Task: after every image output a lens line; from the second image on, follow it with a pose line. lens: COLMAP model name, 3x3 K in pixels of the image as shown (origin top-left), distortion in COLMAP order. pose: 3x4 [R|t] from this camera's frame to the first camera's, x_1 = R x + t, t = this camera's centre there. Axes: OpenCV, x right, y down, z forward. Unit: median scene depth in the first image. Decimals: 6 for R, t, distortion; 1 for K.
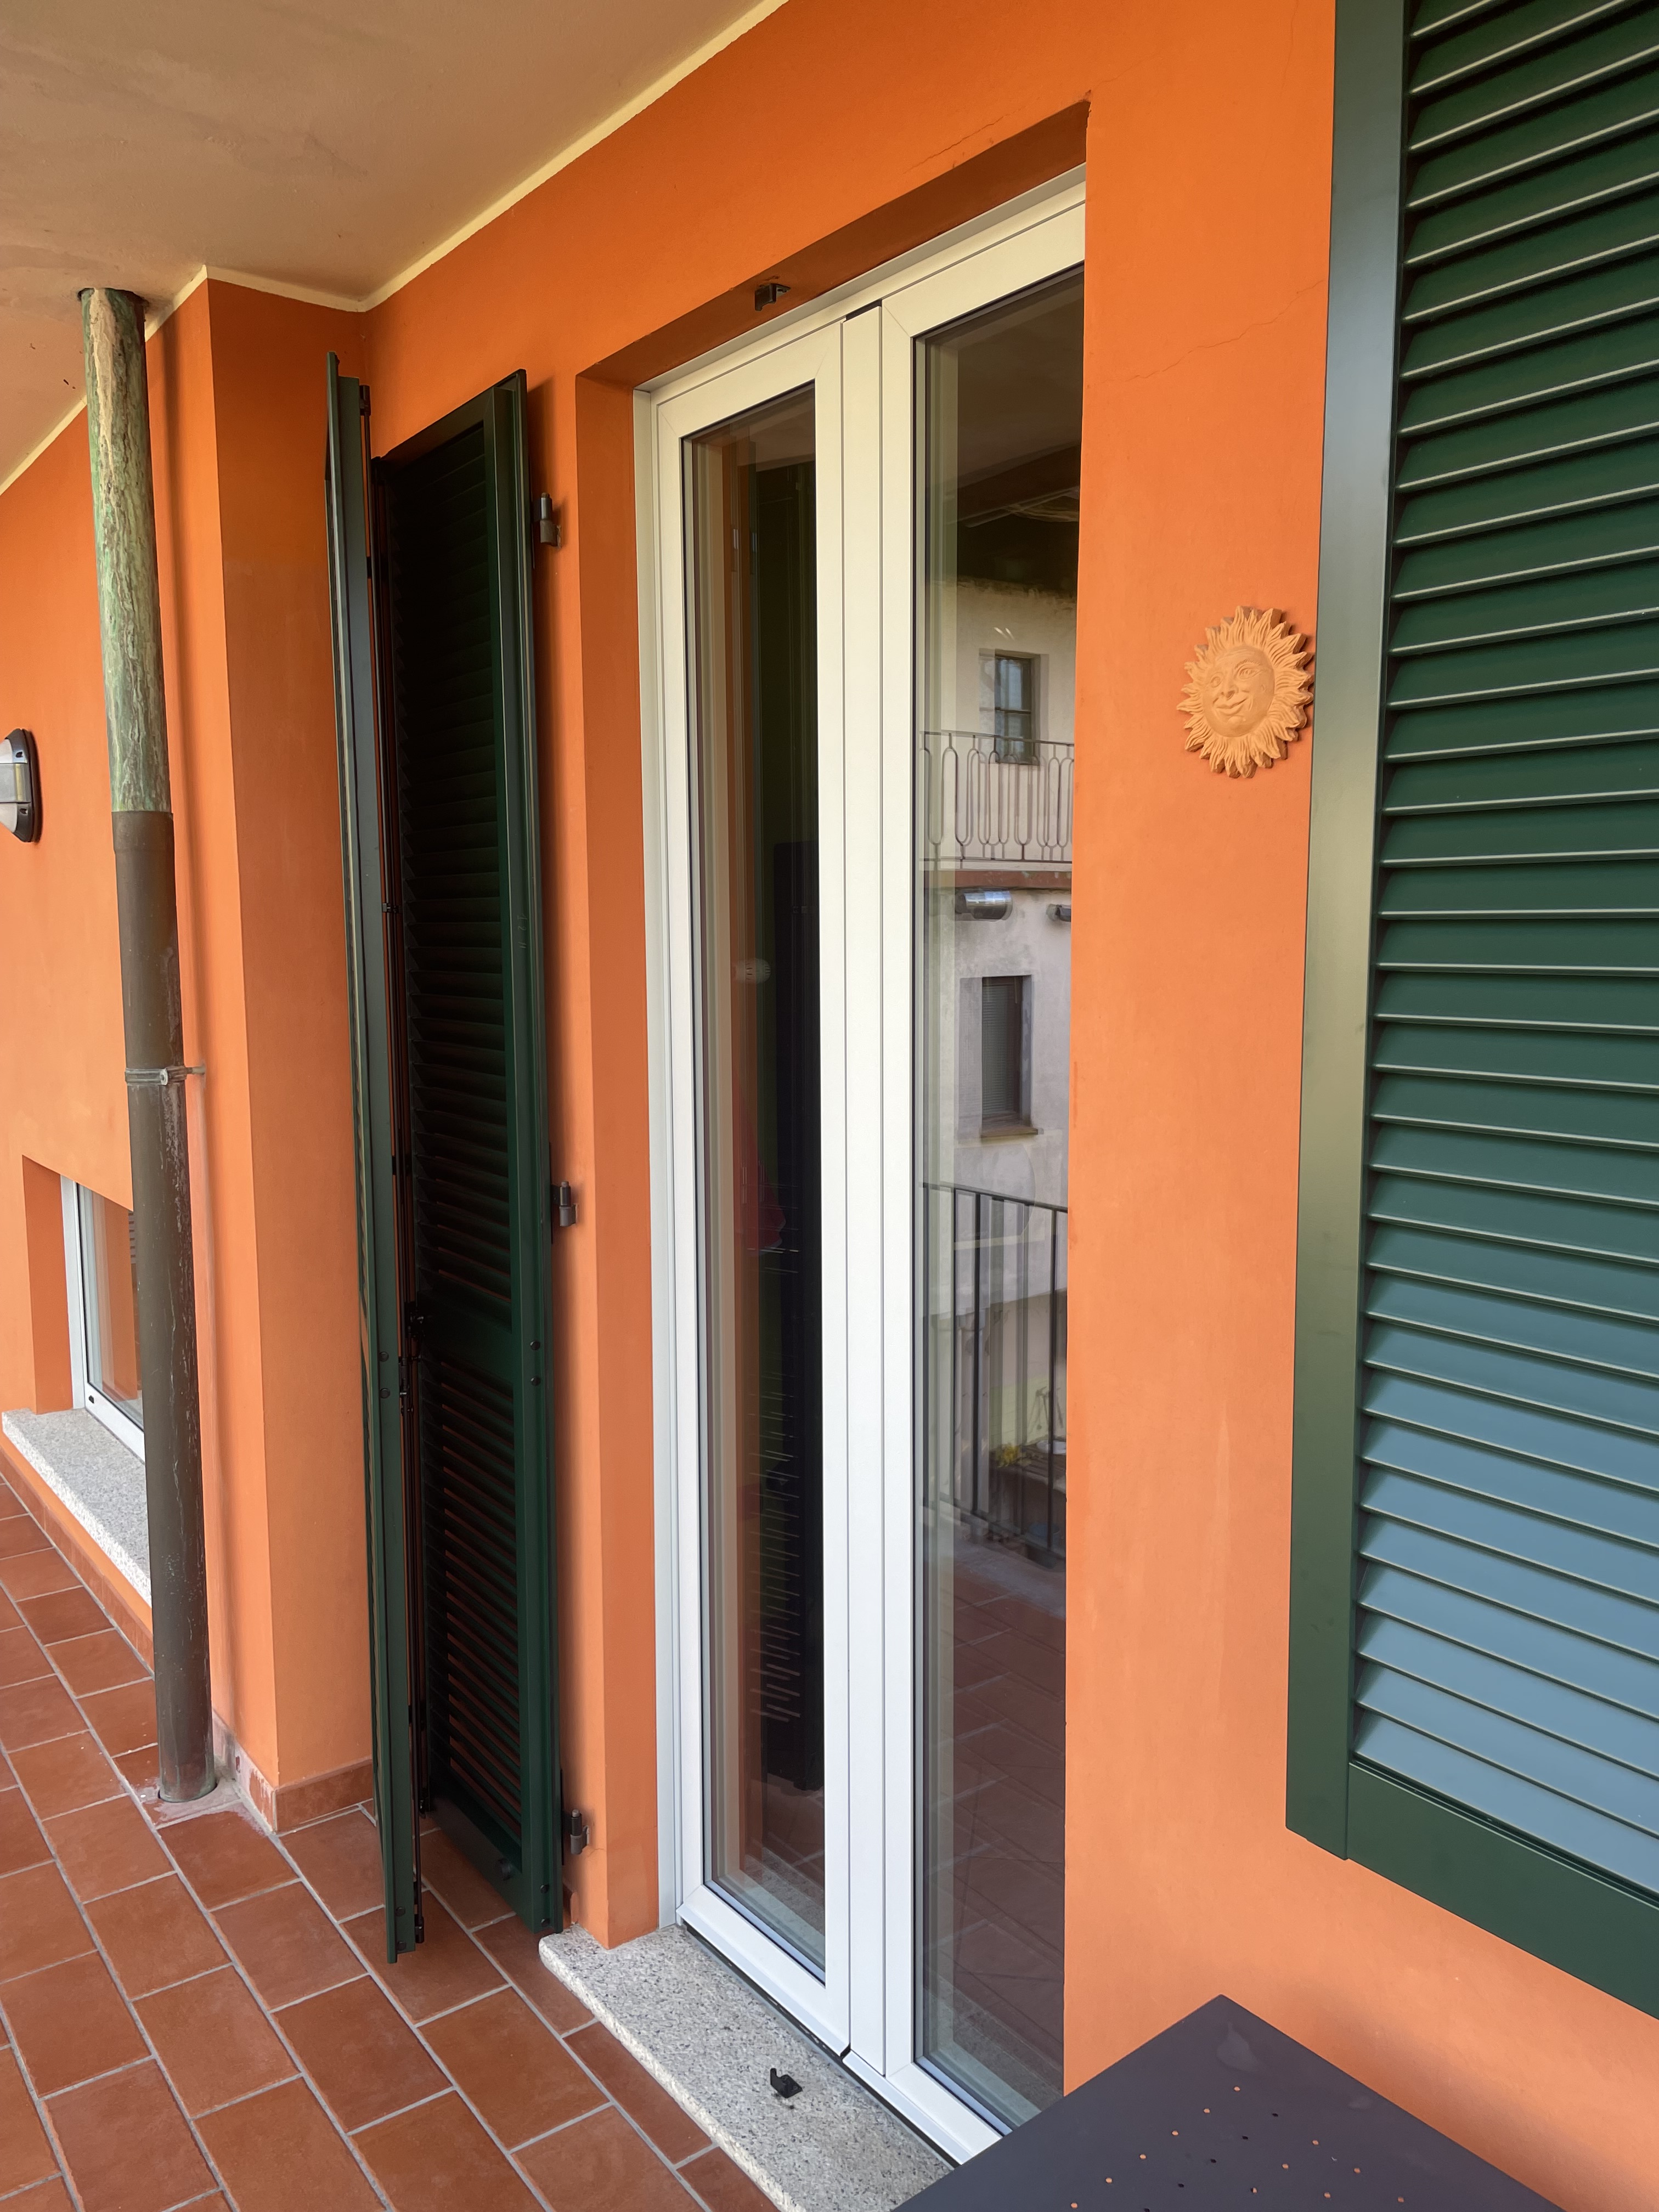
lens RADIAL K [[1677.7, 0, 829.5], [0, 1677.7, 1106.0], [0, 0, 1]] dist [0.102117, -0.129710]
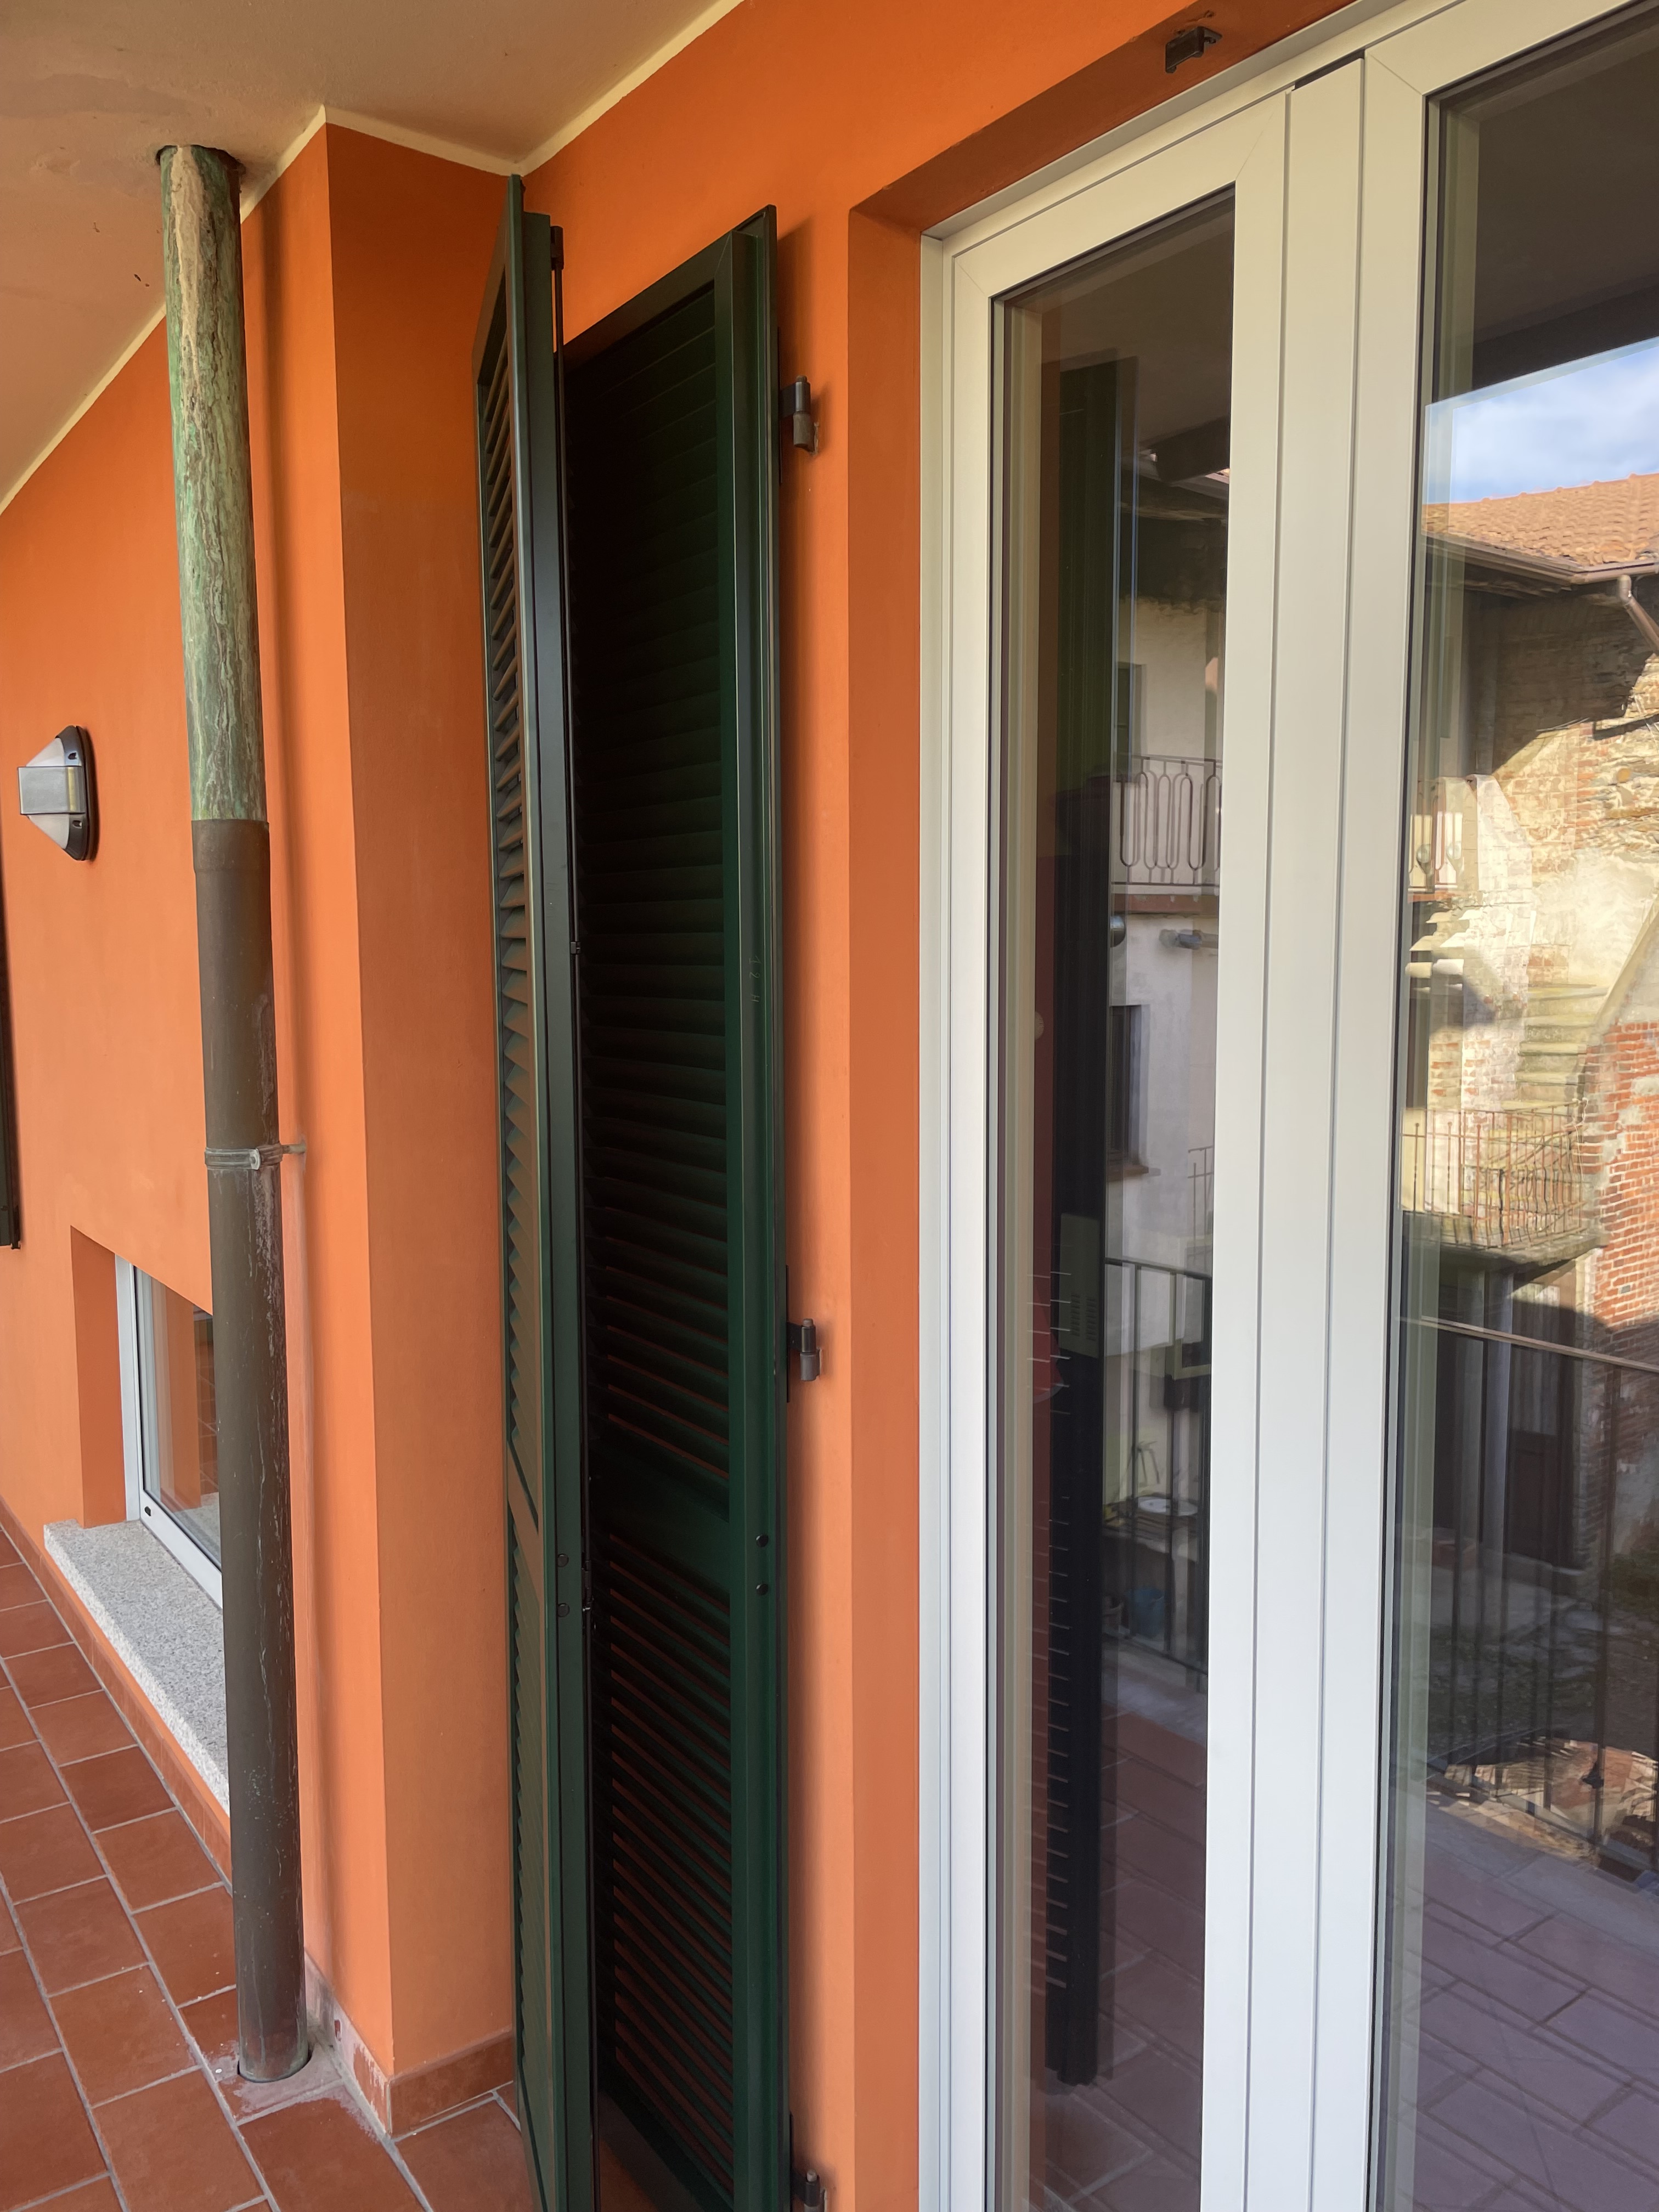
lens RADIAL K [[1670.5, 0, 855.7], [0, 1670.5, 1104.6], [0, 0, 1]] dist [0.095542, -0.118874]
pose [[0.999971, 0.002857, -0.007008, -0.111062], [-0.002948, 0.999911, -0.013015, -0.033220], [0.006970, 0.013035, 0.999891, 0.227814]]
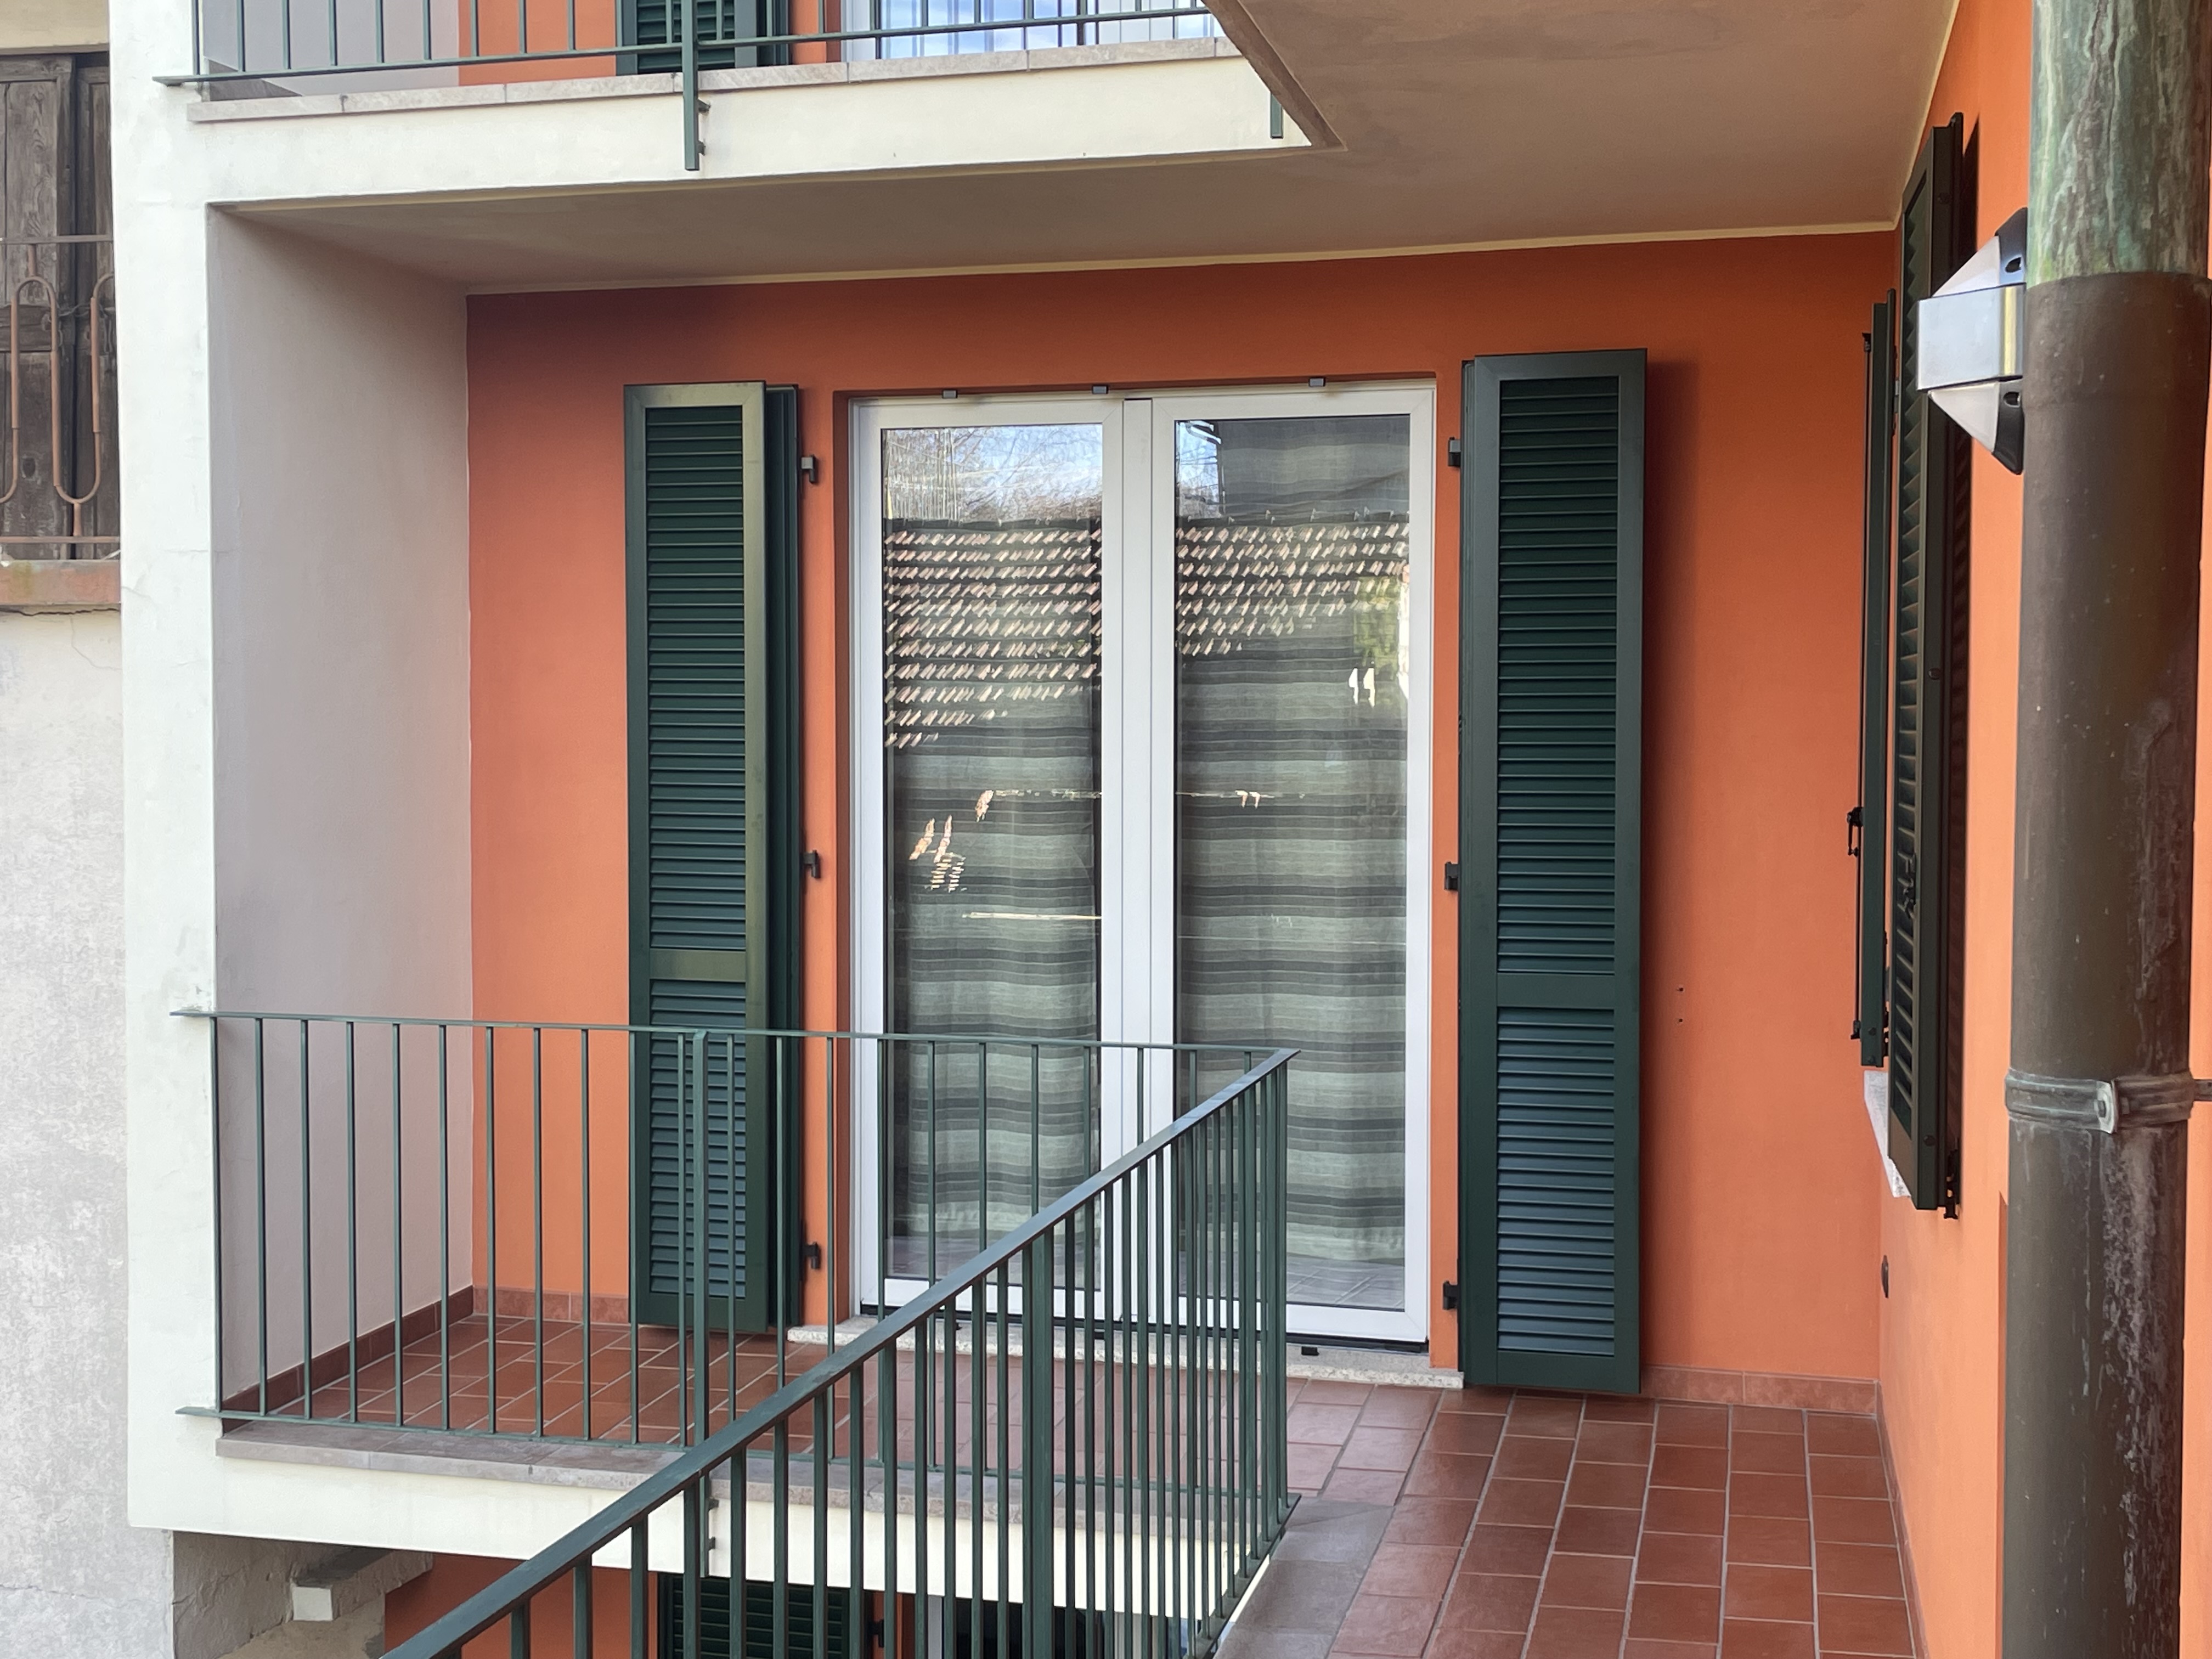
lens RADIAL K [[2713.6, 0, 1106.0], [0, 2713.6, 829.5], [0, 0, 1]] dist [0.024054, 0.023796]
pose [[0.639976, 0.039505, -0.767378, -0.125663], [-0.090924, 0.995554, -0.024577, -0.039446], [0.762996, 0.085502, 0.640723, 0.533818]]
